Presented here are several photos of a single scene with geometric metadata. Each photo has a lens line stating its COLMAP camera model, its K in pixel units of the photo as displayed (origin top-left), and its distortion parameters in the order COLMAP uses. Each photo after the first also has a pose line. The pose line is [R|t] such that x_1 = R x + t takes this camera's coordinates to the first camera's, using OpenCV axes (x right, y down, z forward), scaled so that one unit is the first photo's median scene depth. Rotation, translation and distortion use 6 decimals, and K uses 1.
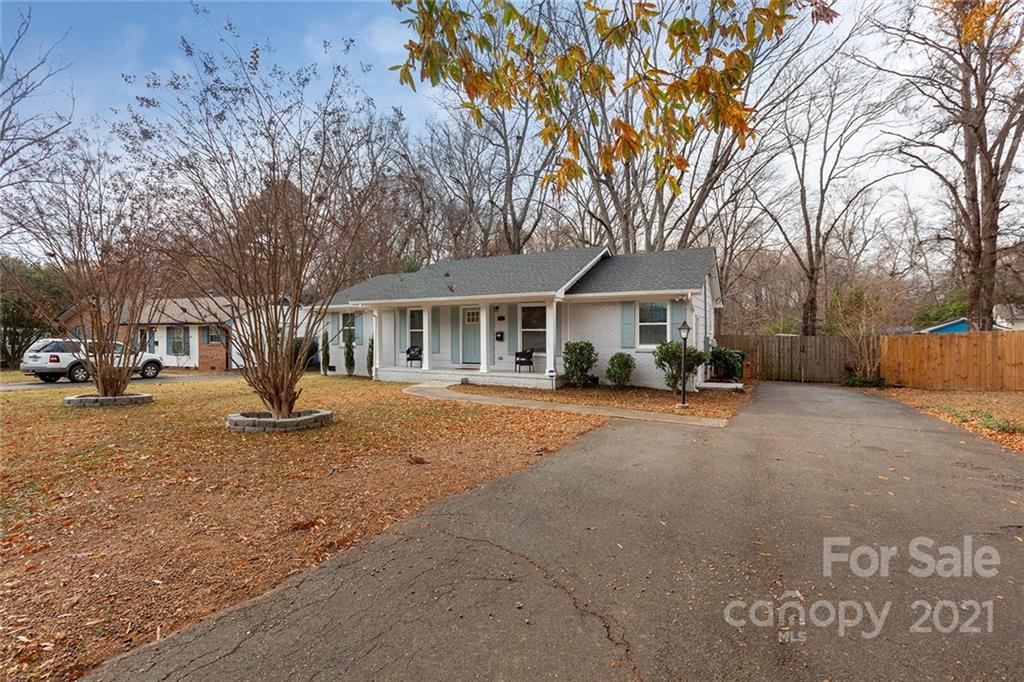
lens RADIAL K [[471.5, 0, 506.5], [0, 471.5, 342.3], [0, 0, 1]] dist [-0.001522, -0.000167]
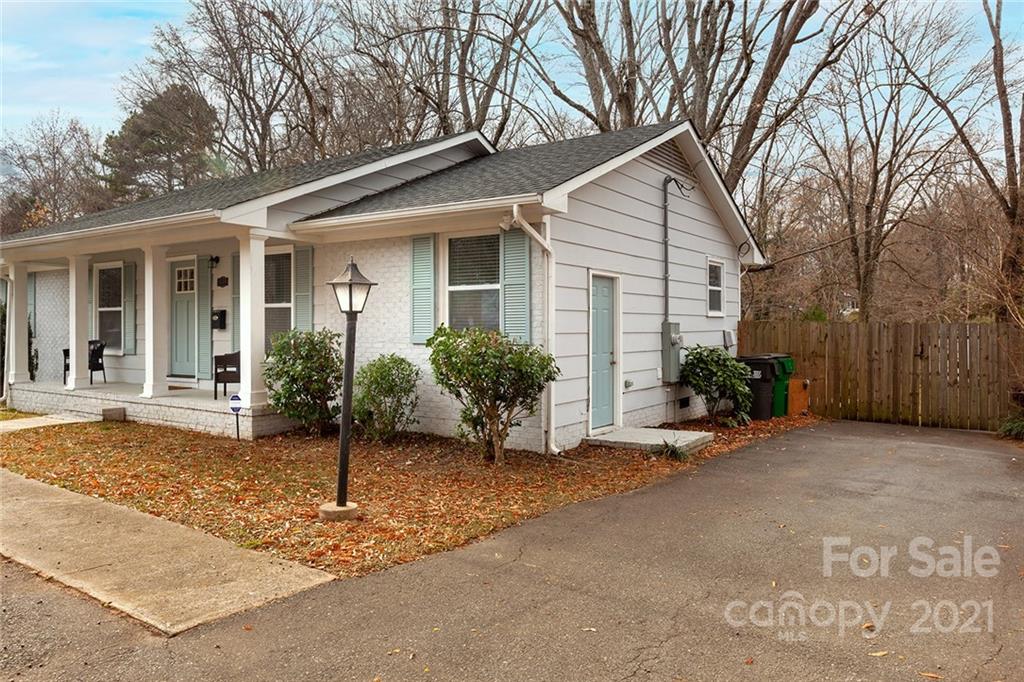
lens RADIAL K [[716.6, 0, 512.0], [0, 716.6, 341.0], [0, 0, 1]] dist [-0.001217, -0.003008]
pose [[0.994504, 0.004673, -0.104597, 0.339466], [-0.004883, 0.999987, -0.001745, 0.007807], [0.104588, 0.002246, 0.994513, 0.304748]]
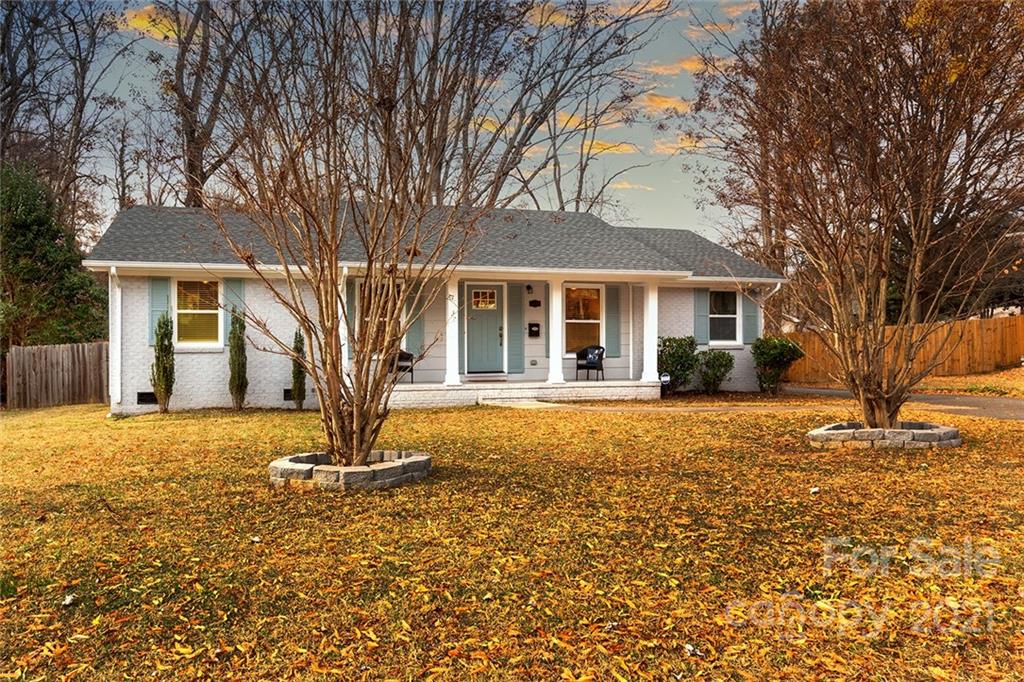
lens RADIAL K [[716.6, 0, 512.0], [0, 716.6, 341.0], [0, 0, 1]] dist [-0.001217, -0.003008]
pose [[0.693919, -0.007761, 0.720012, -0.746674], [0.008234, 0.999962, 0.002843, -0.000390], [-0.720006, 0.003956, 0.693956, 0.298418]]
